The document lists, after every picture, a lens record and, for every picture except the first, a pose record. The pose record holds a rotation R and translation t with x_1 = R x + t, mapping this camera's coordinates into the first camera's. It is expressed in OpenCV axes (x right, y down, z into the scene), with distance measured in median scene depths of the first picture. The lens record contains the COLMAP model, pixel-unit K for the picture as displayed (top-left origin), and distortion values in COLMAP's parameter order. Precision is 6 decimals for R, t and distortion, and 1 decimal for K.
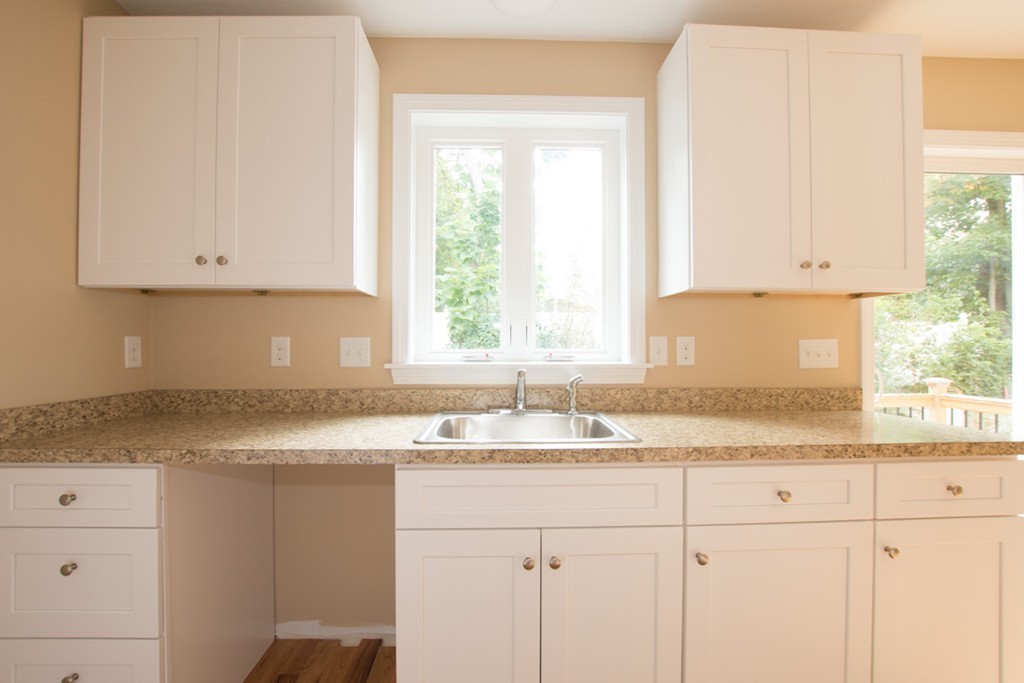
lens RADIAL K [[455.8, 0, 526.2], [0, 455.8, 344.7], [0, 0, 1]] dist [-0.028179, 0.003517]
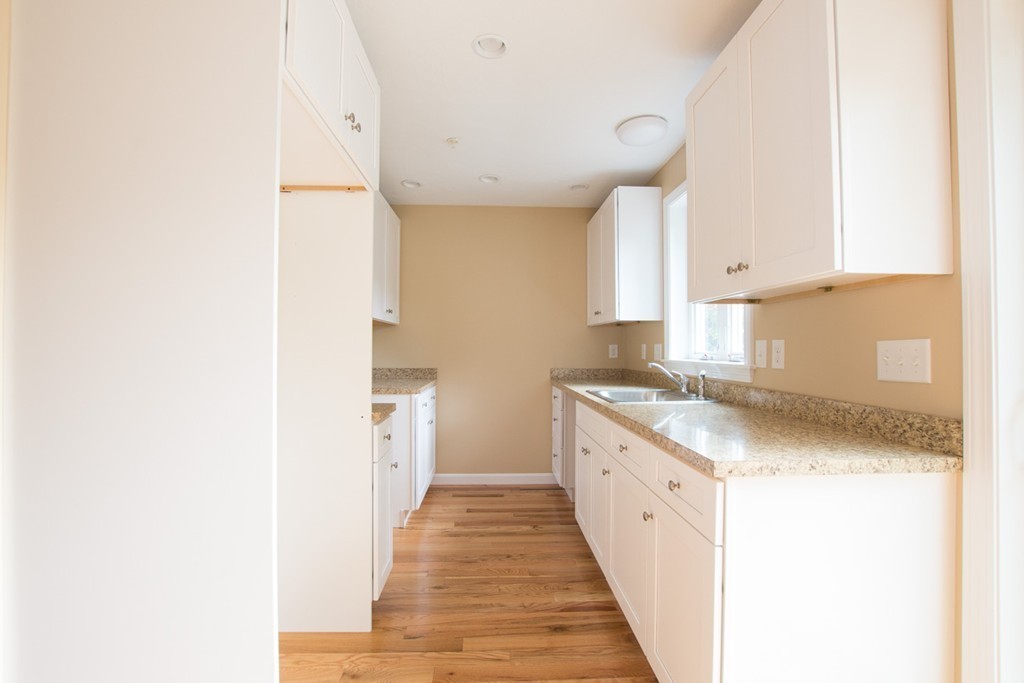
lens RADIAL K [[455.8, 0, 509.9], [0, 455.8, 343.2], [0, 0, 1]] dist [-0.028179, 0.003517]
pose [[0.015679, -0.010533, -0.999822, 1.345280], [-0.003552, 0.999938, -0.010589, 0.002278], [0.999871, 0.003718, 0.015641, 0.392790]]
